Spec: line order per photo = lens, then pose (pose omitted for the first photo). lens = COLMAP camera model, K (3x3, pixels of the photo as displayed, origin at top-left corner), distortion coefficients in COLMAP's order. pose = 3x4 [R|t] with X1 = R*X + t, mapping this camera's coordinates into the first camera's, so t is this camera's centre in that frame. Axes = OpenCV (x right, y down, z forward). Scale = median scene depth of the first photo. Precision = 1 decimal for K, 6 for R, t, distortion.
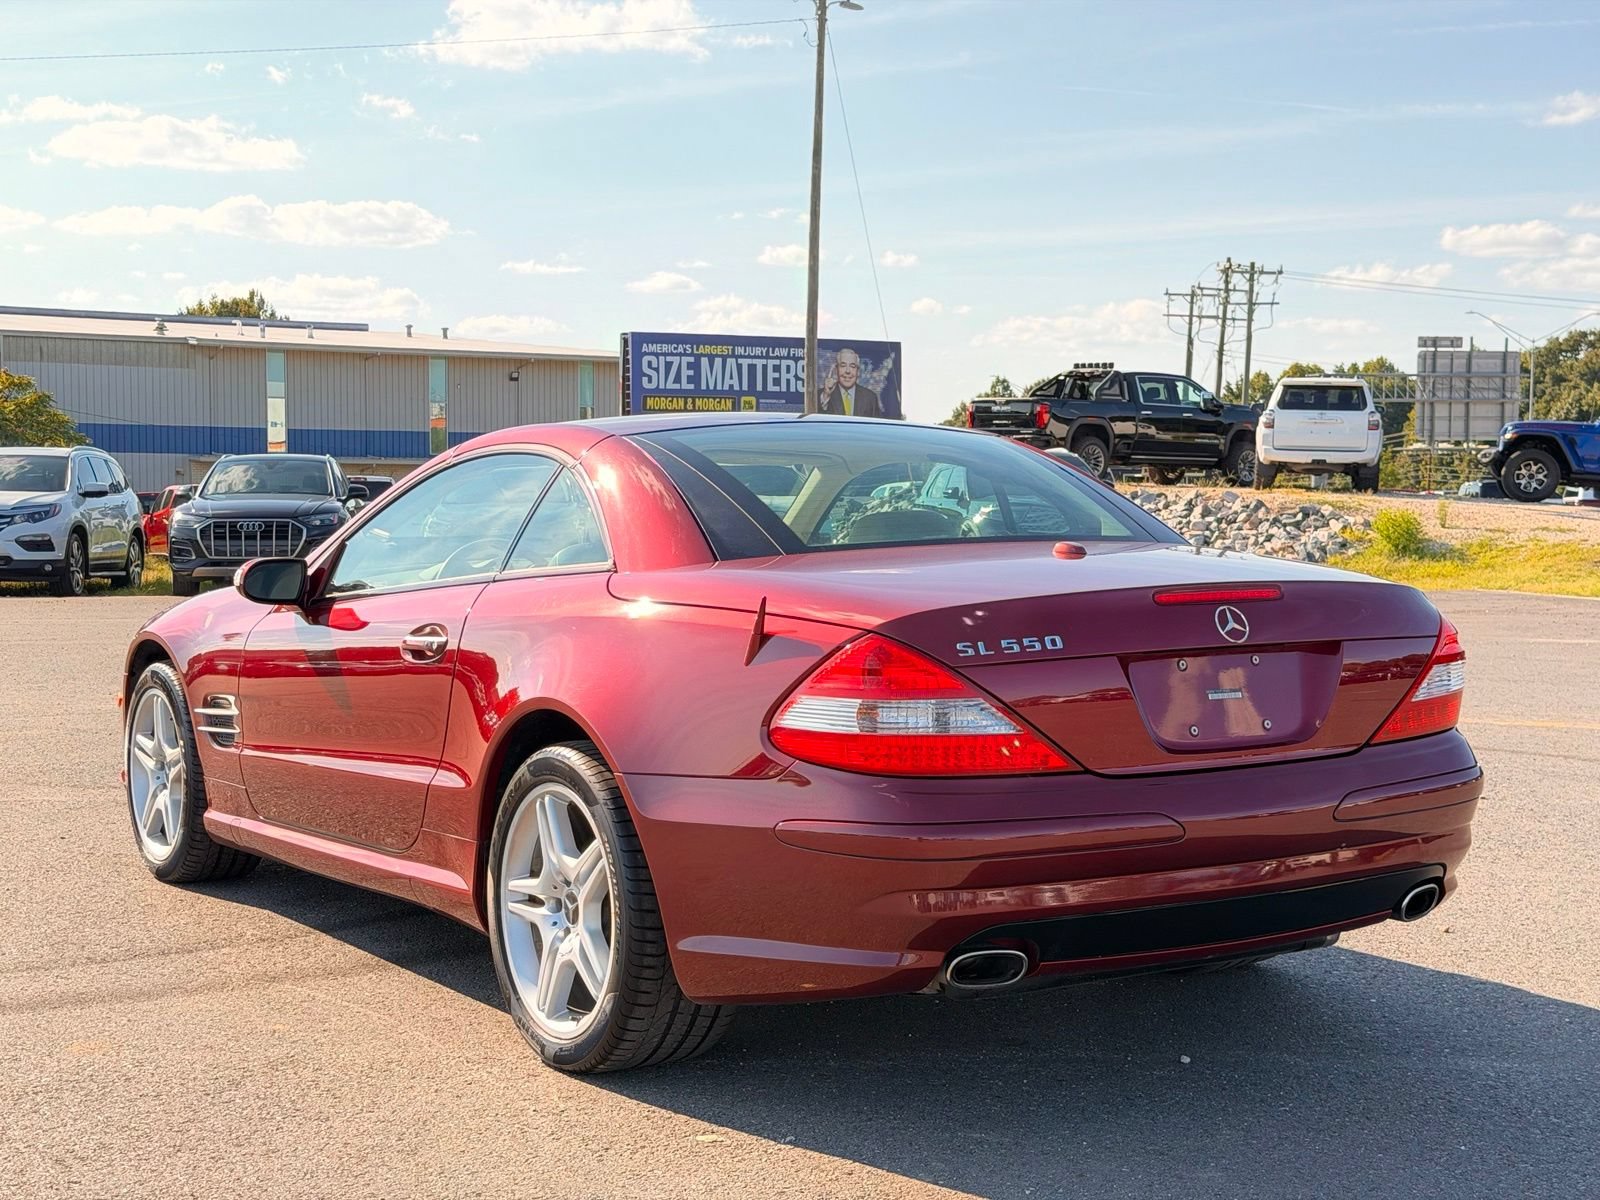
lens RADIAL K [[2234.5, 0, 797.3], [0, 2234.5, 606.4], [0, 0, 1]] dist [0.109560, 0.000000]
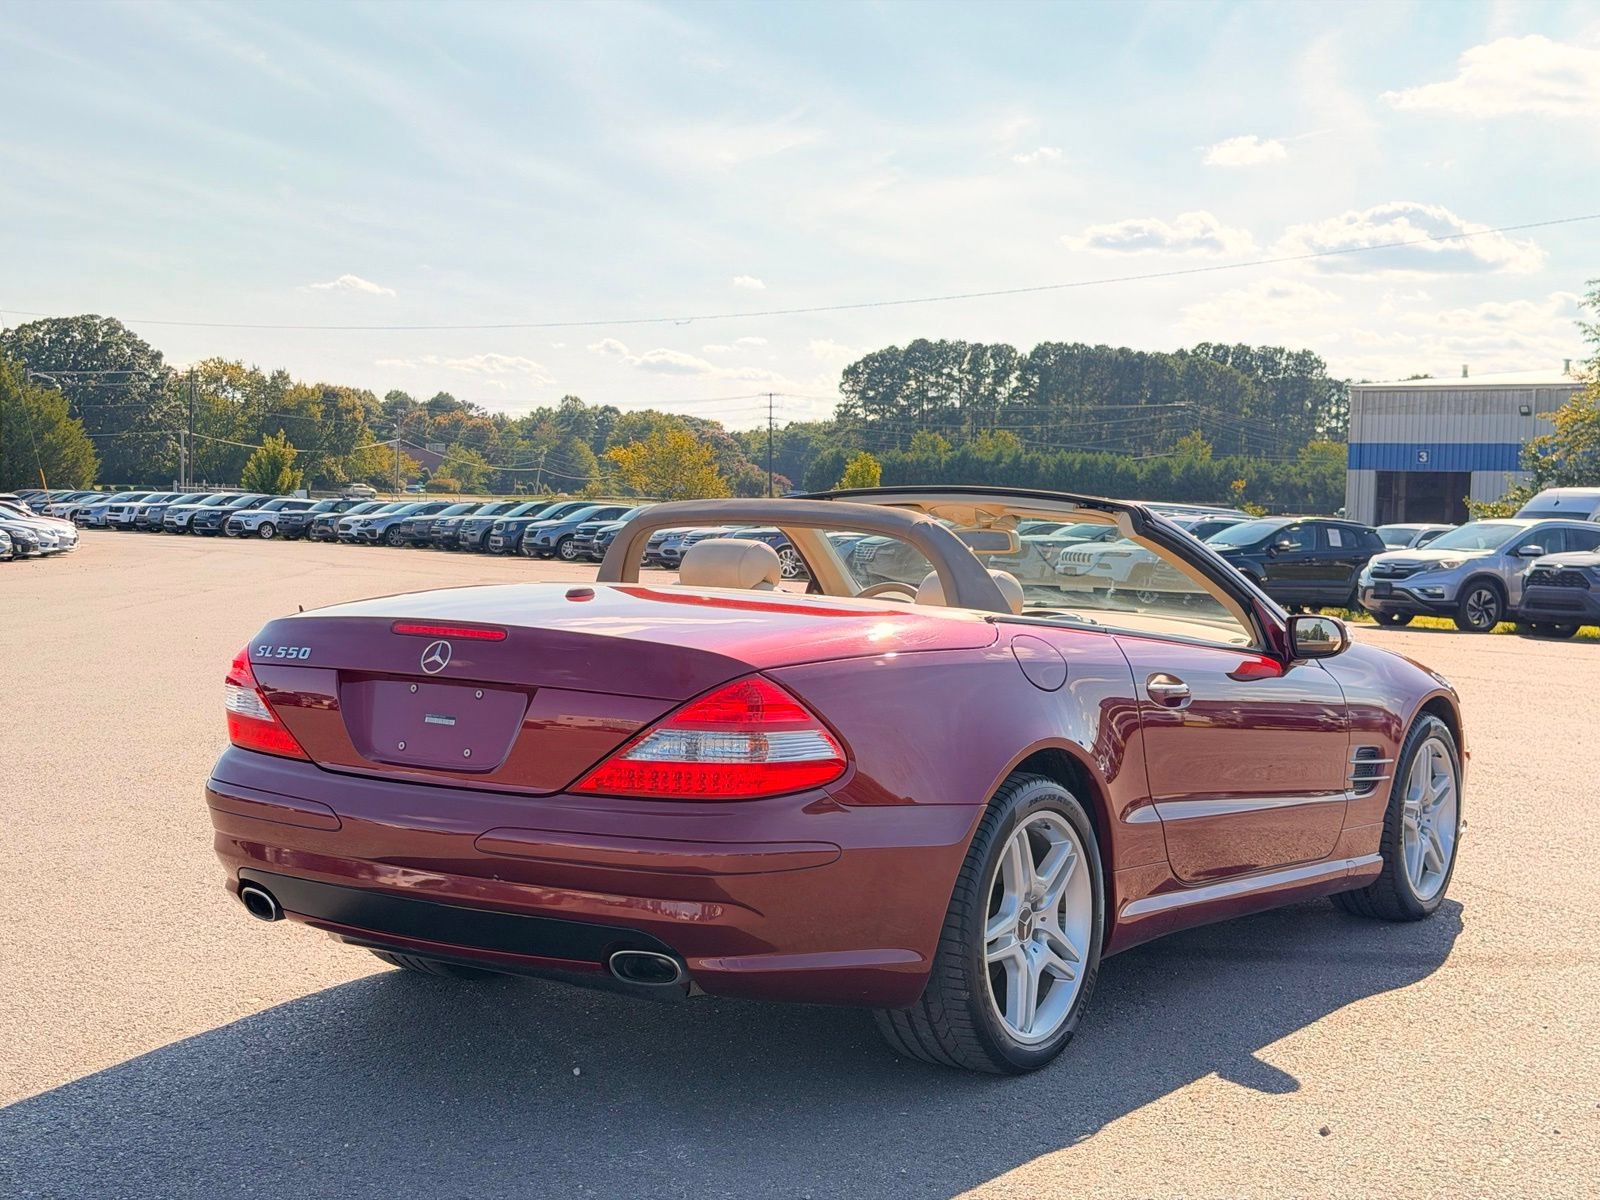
lens RADIAL K [[2234.5, 0, 775.3], [0, 2234.5, 614.5], [0, 0, 1]] dist [0.109560, 0.000000]
pose [[0.390618, 0.050680, -0.919157, 0.087650], [-0.075478, 0.996885, 0.022890, -0.003387], [0.917453, 0.060435, 0.393226, 0.048785]]
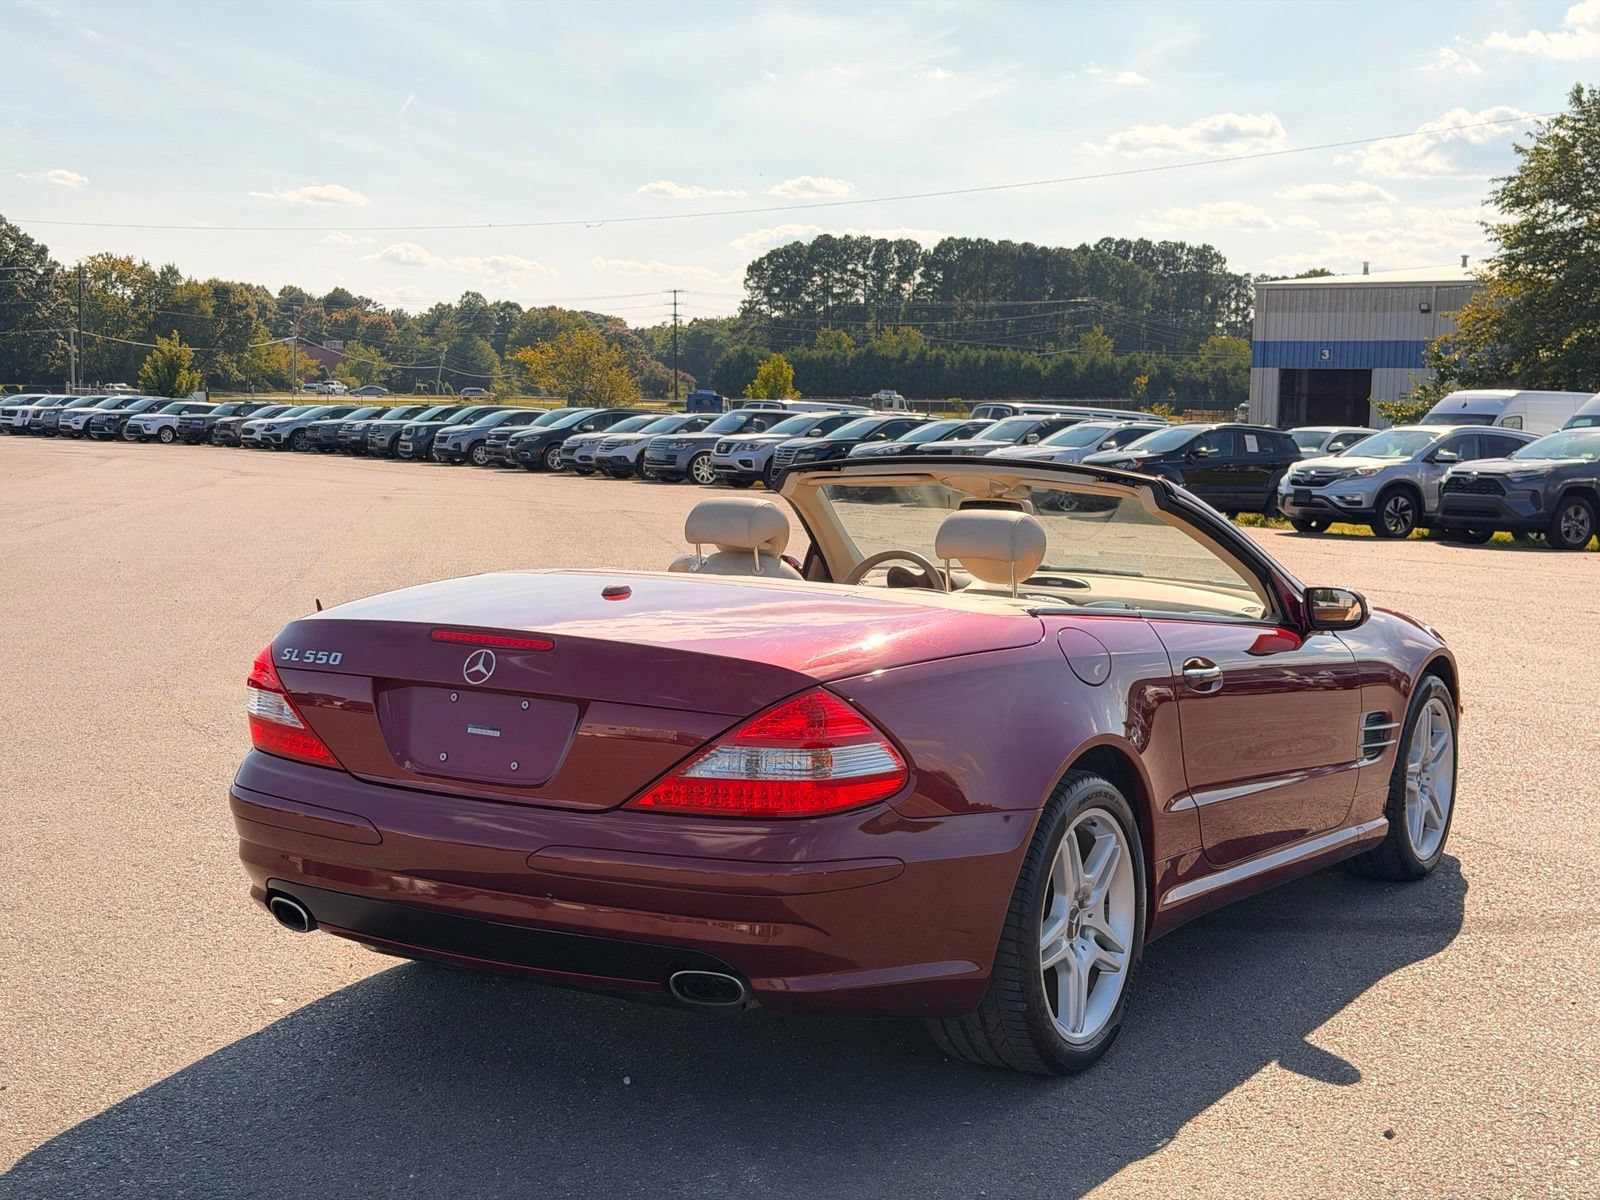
lens RADIAL K [[2234.5, 0, 794.2], [0, 2234.5, 610.1], [0, 0, 1]] dist [0.109560, 0.000000]
pose [[0.437443, 0.087155, -0.895013, 0.083616], [-0.069010, 0.995611, 0.063222, -0.006546], [0.896594, 0.034109, 0.441538, 0.044907]]
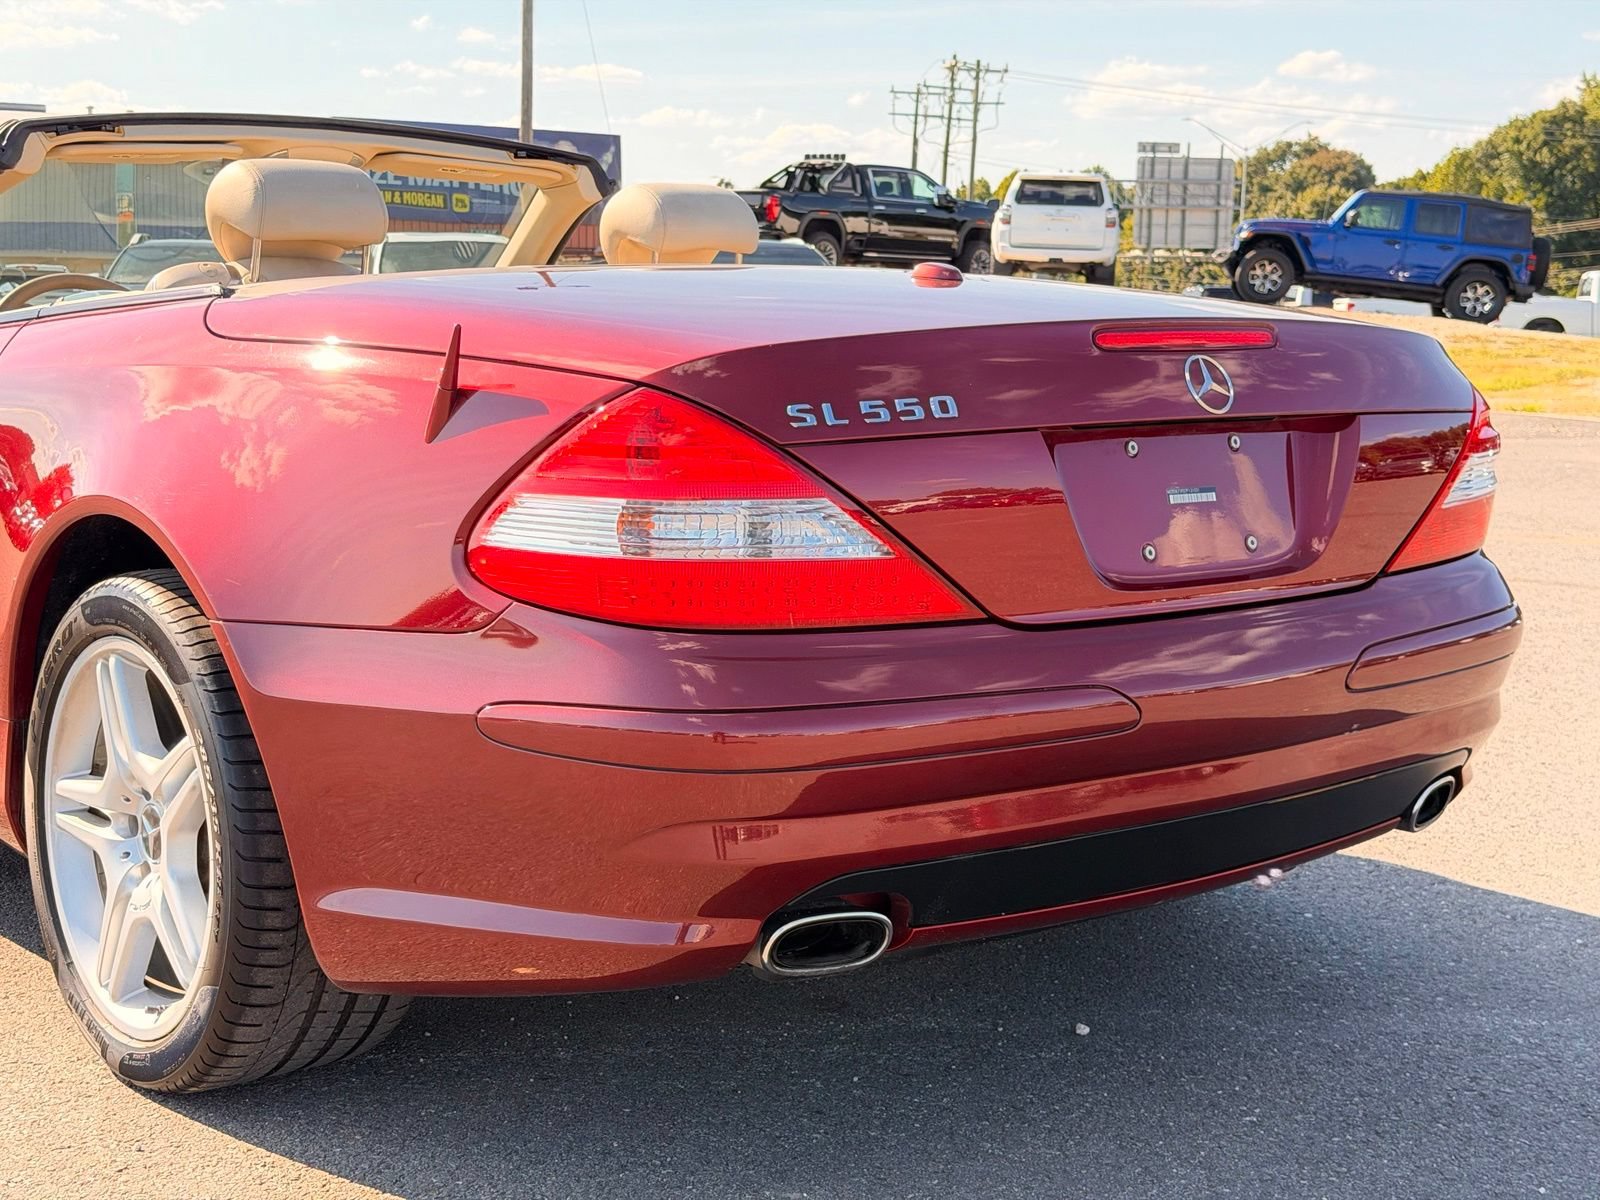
lens RADIAL K [[2234.5, 0, 800.5], [0, 2234.5, 614.0], [0, 0, 1]] dist [0.109560, 0.000000]
pose [[0.992085, -0.008999, 0.125242, 0.000168], [-0.002154, 0.996062, 0.088638, 0.001242], [-0.125546, -0.088206, 0.988159, 0.026150]]
